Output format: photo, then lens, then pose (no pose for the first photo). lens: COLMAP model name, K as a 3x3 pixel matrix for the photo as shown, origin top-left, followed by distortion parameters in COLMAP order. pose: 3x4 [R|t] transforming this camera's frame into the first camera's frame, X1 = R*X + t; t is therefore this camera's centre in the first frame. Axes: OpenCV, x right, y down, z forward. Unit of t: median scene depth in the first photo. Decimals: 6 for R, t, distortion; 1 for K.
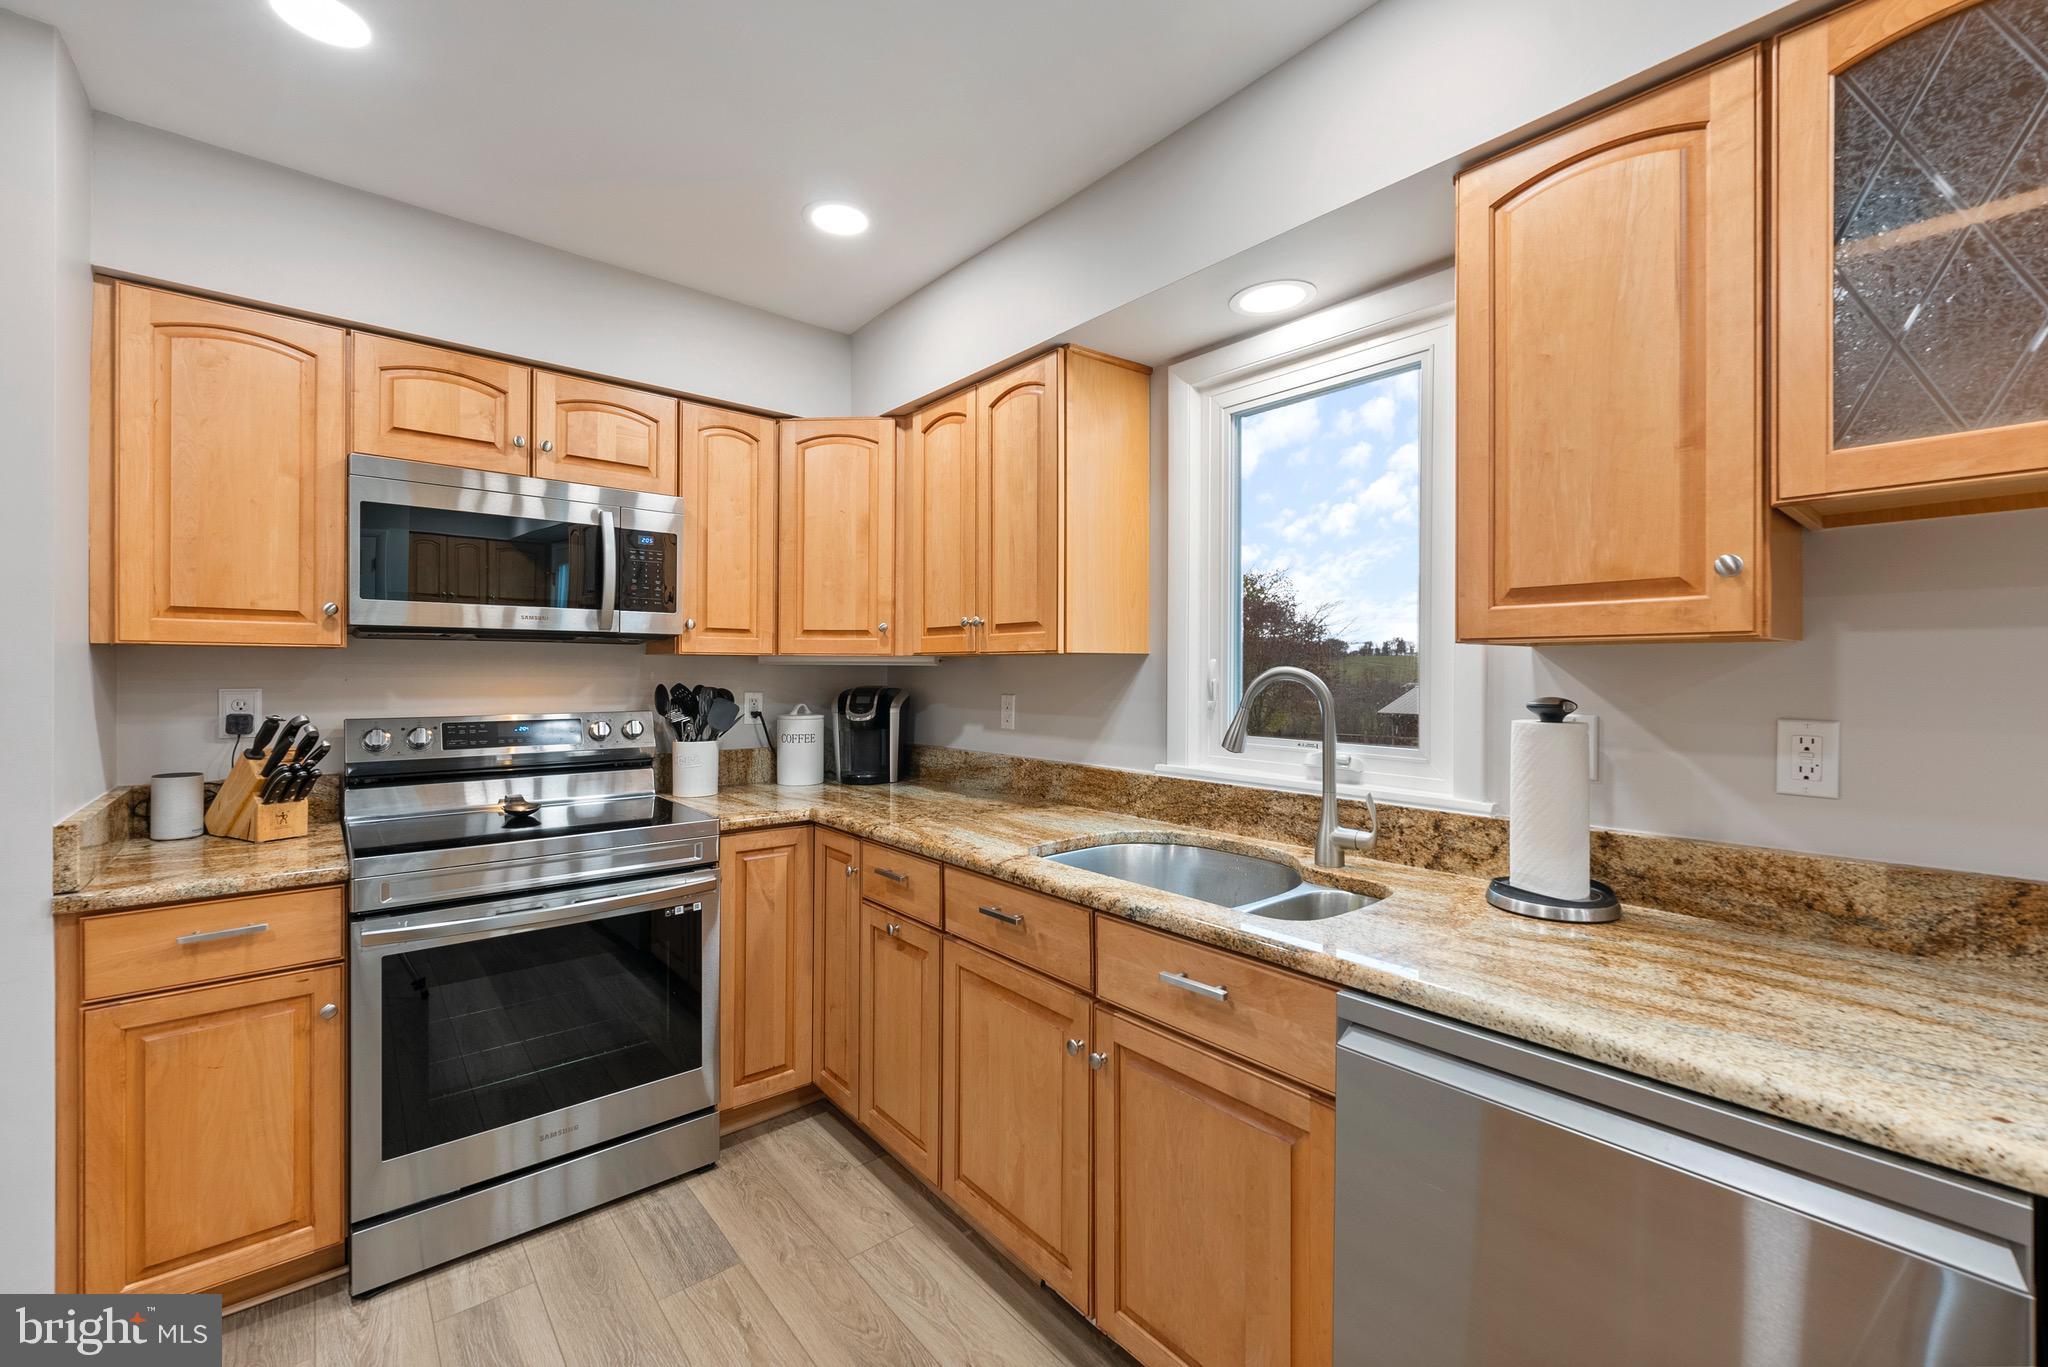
lens RADIAL K [[835.7, 0, 1020.3], [0, 835.7, 675.1], [0, 0, 1]] dist [-0.002910, 0.000944]
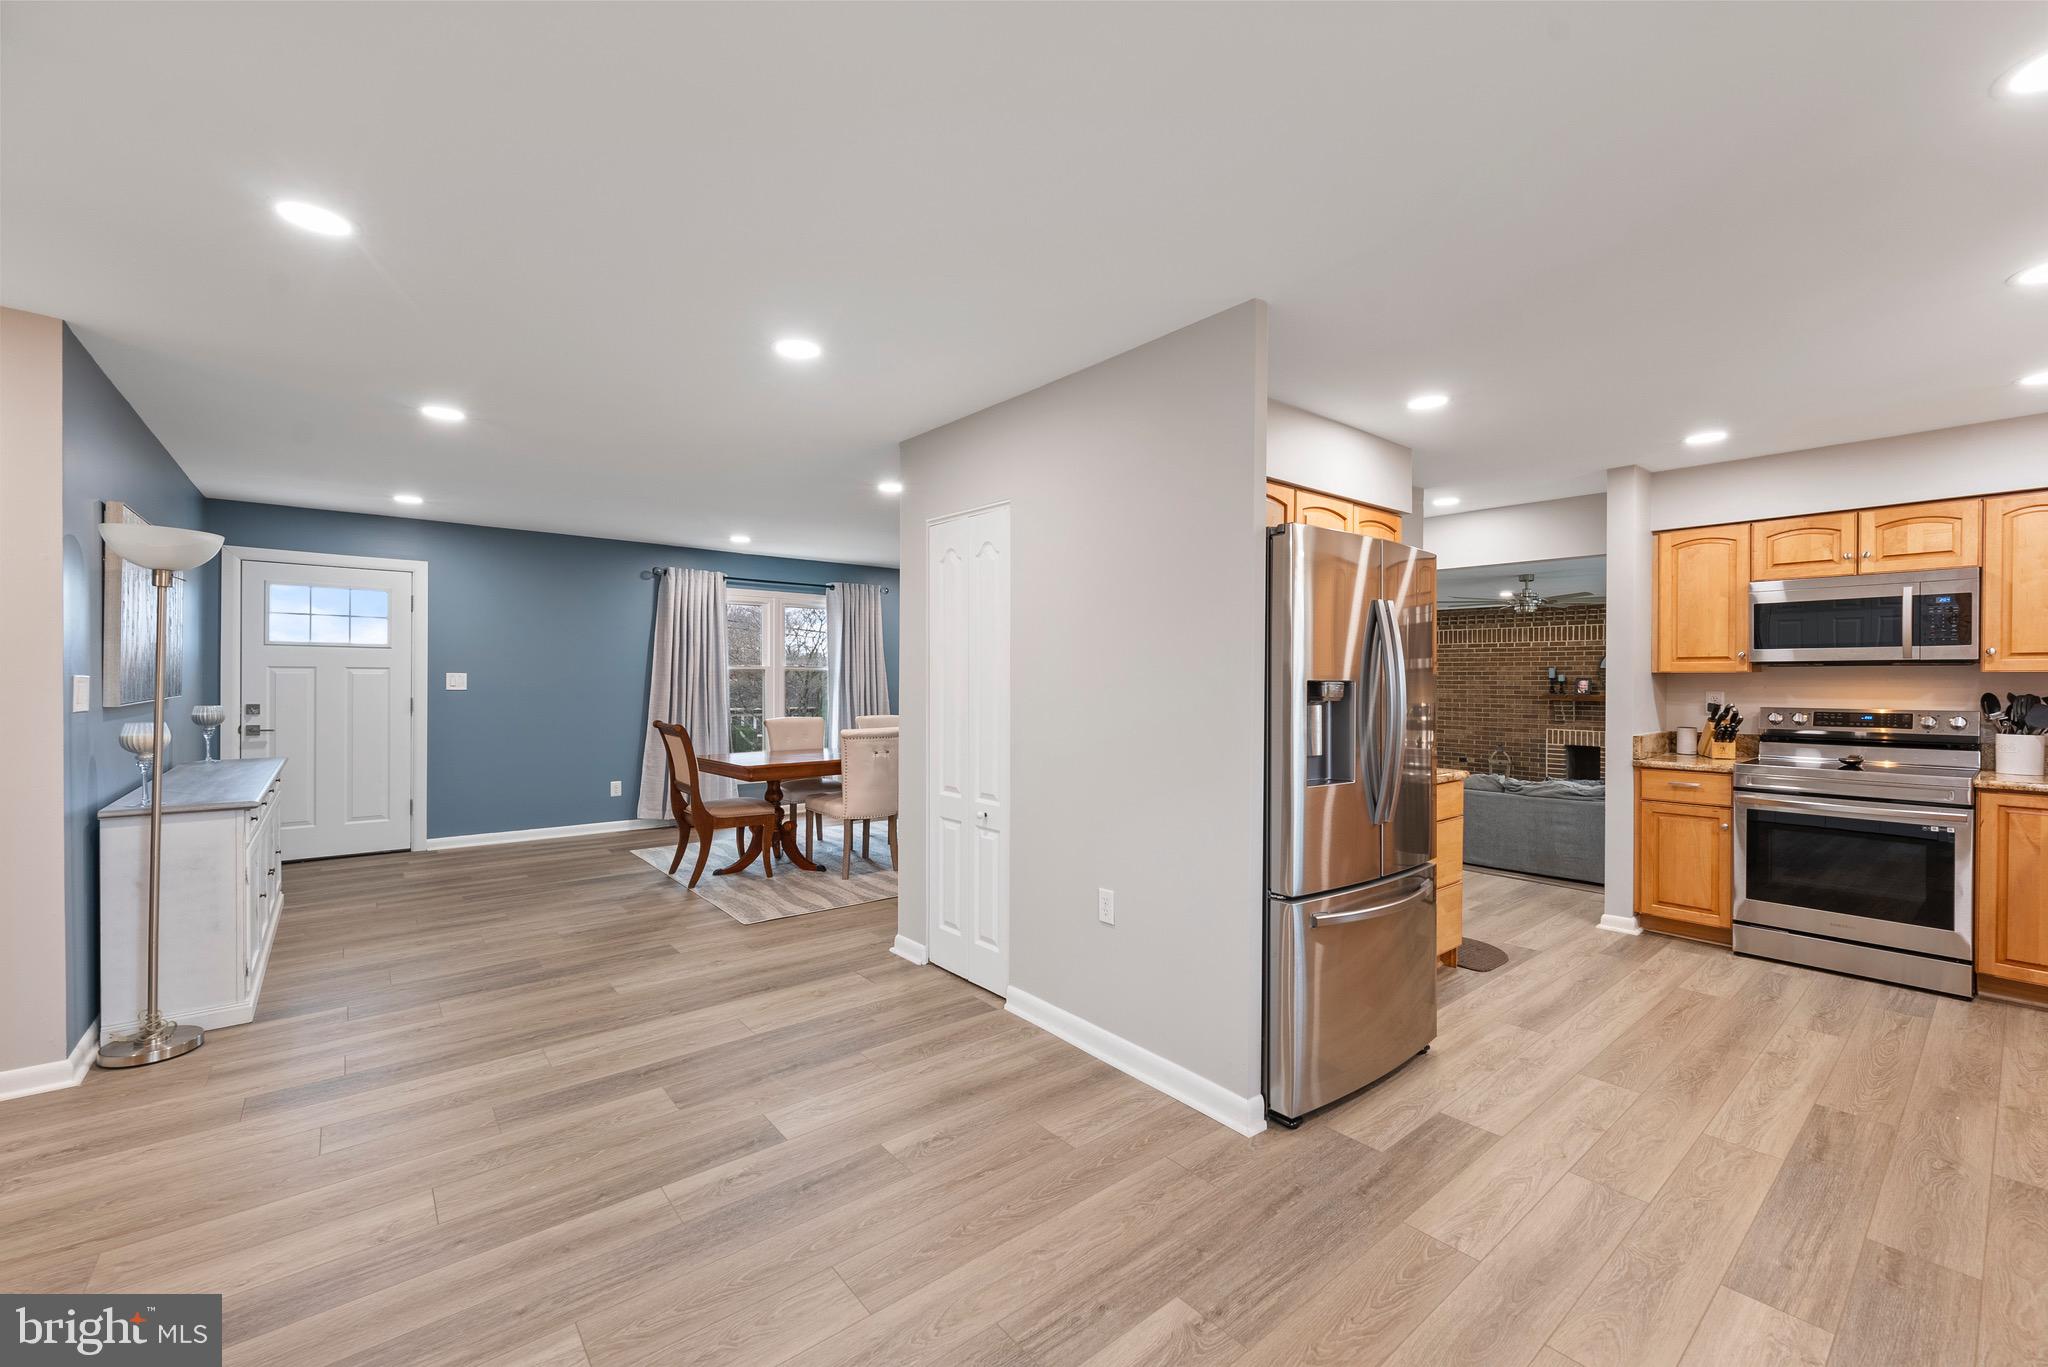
lens RADIAL K [[835.7, 0, 1023.8], [0, 835.7, 681.2], [0, 0, 1]] dist [-0.002910, 0.000944]
pose [[-0.010660, -0.001426, -0.999942, 1.242088], [-0.006045, 0.999981, -0.001362, 0.003604], [0.999925, 0.006031, -0.010669, -0.769559]]
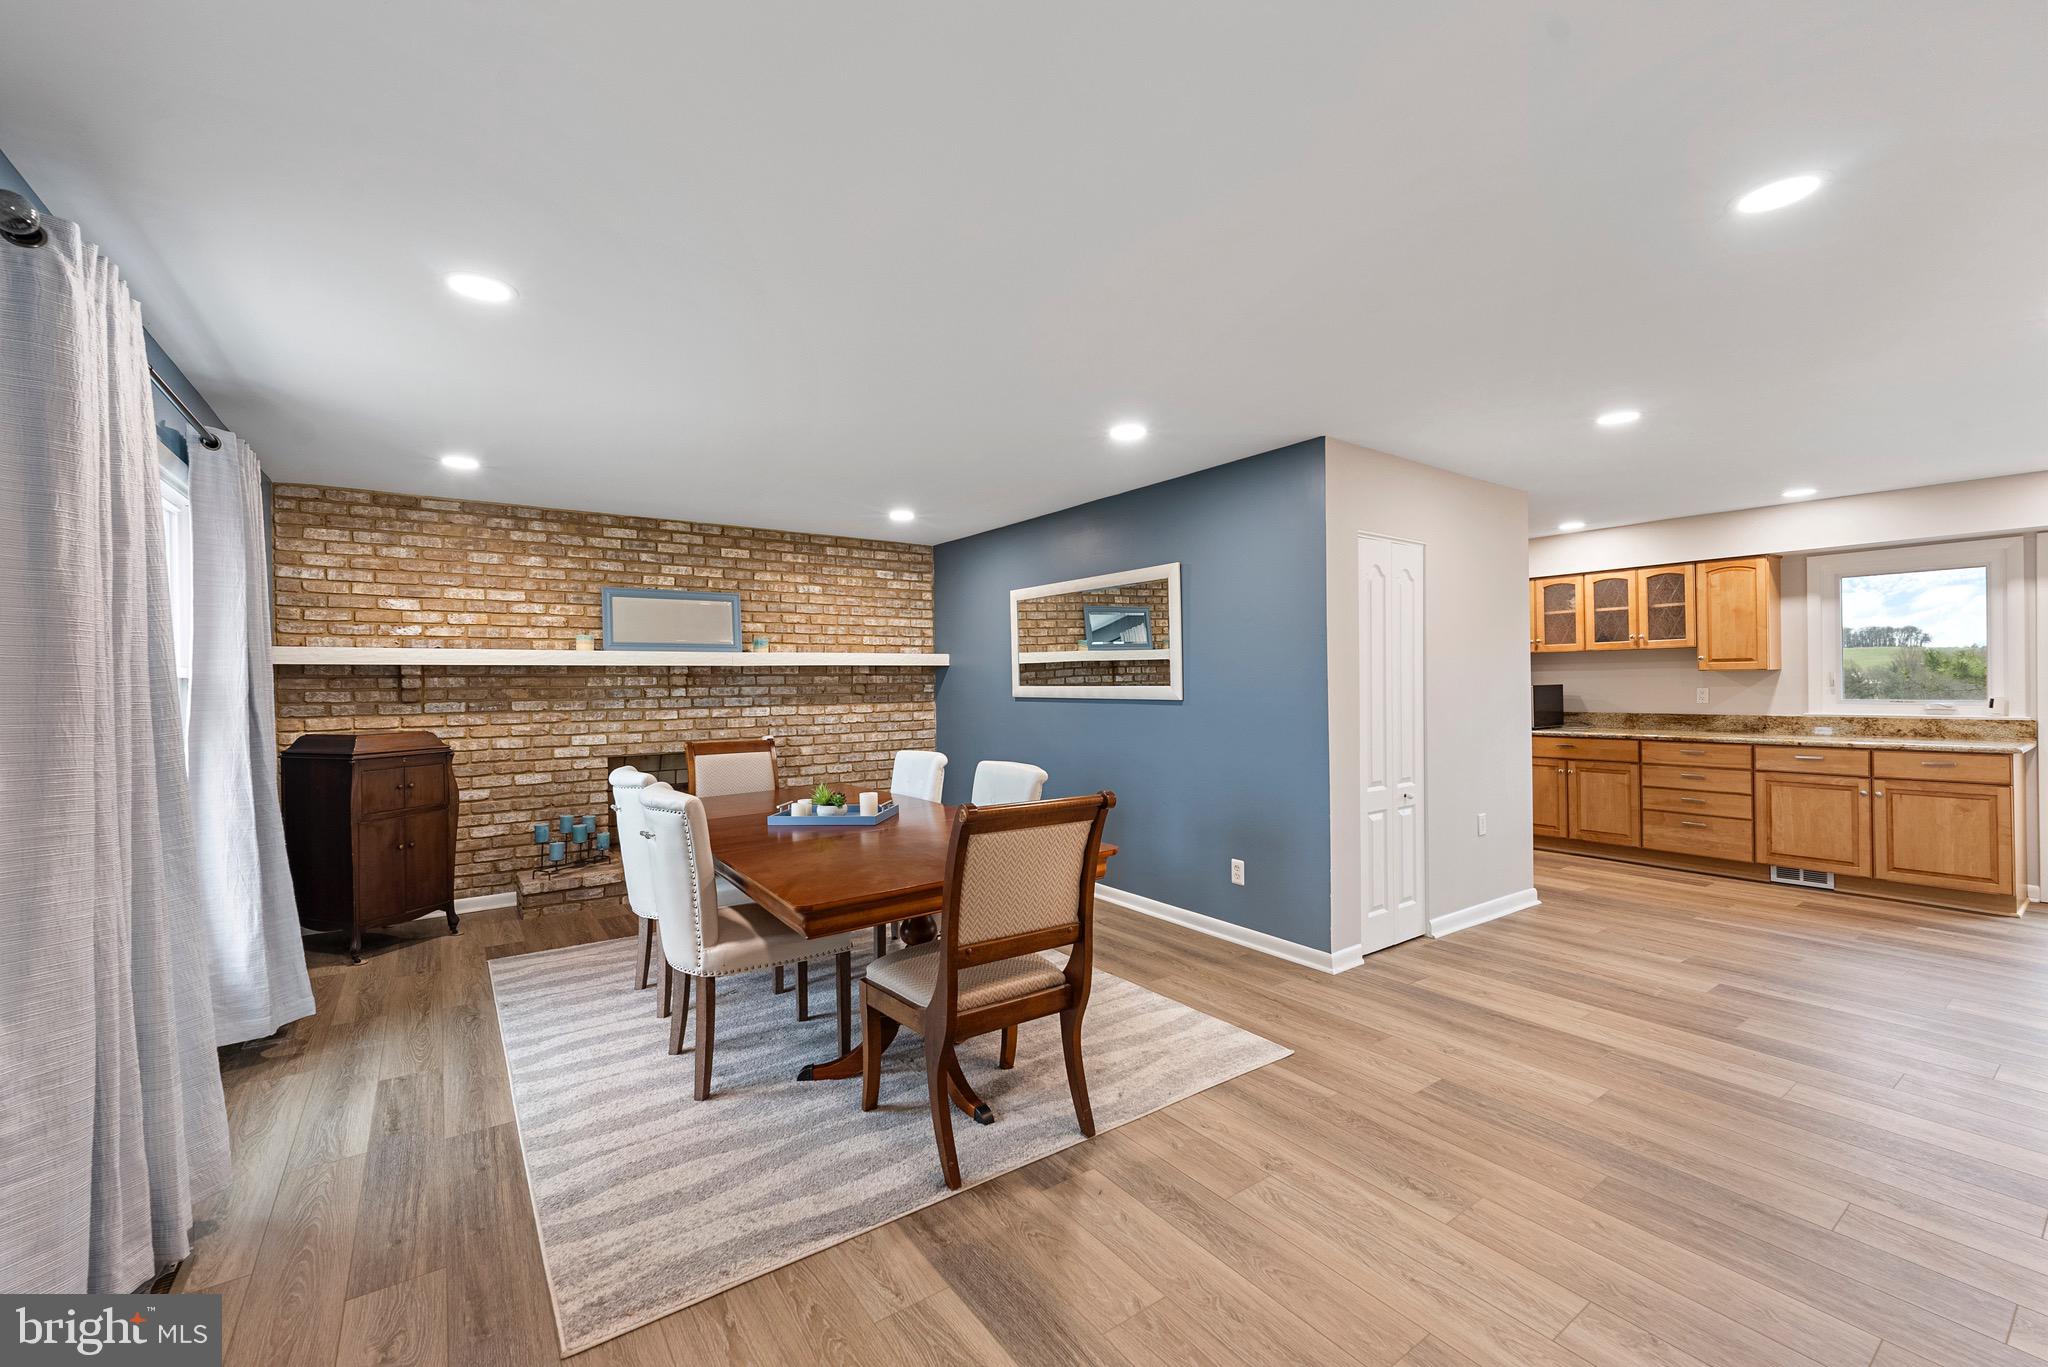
lens RADIAL K [[835.7, 0, 1016.2], [0, 835.7, 683.9], [0, 0, 1]] dist [-0.002910, 0.000944]
pose [[0.996733, -0.016096, -0.079153, -1.138215], [0.016219, 0.999868, 0.000922, -0.016257], [0.079127, -0.002203, 0.996862, -2.882299]]
